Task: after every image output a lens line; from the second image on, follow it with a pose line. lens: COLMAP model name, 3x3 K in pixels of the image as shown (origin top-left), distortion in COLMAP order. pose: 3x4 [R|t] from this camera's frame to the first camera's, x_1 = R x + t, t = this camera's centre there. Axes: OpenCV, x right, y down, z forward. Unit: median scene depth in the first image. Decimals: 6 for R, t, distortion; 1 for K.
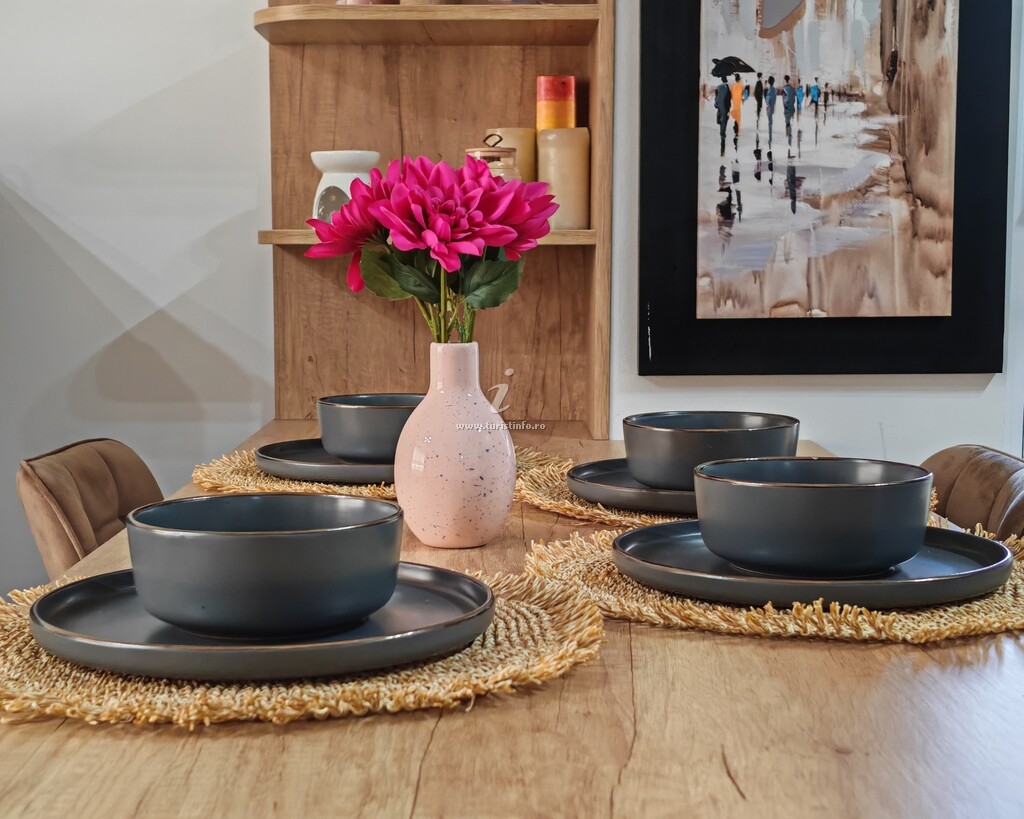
lens RADIAL K [[1662.8, 0, 512.3], [0, 1662.8, 409.5], [0, 0, 1]] dist [0.066086, 0.000000]
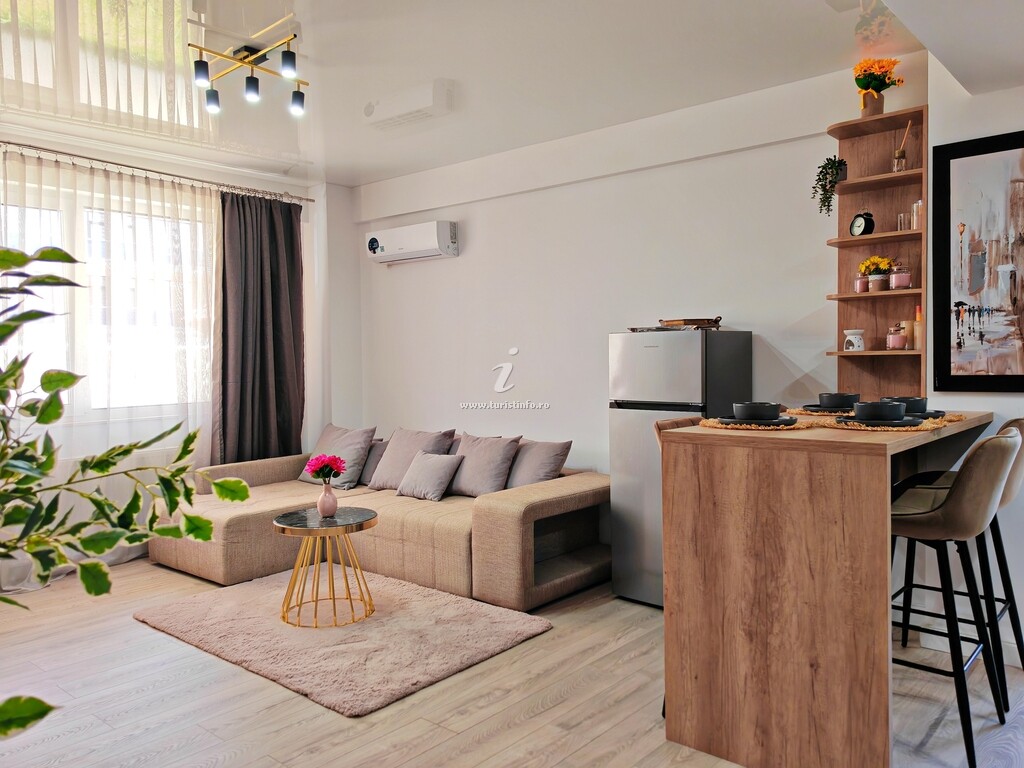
lens RADIAL K [[779.8, 0, 512.2], [0, 779.8, 383.1], [0, 0, 1]] dist [-0.001397, -0.000554]
pose [[0.759065, 0.010779, -0.650926, 0.481301], [-0.049232, 0.997950, -0.040885, 0.074789], [0.649151, 0.063080, 0.758040, -0.845543]]
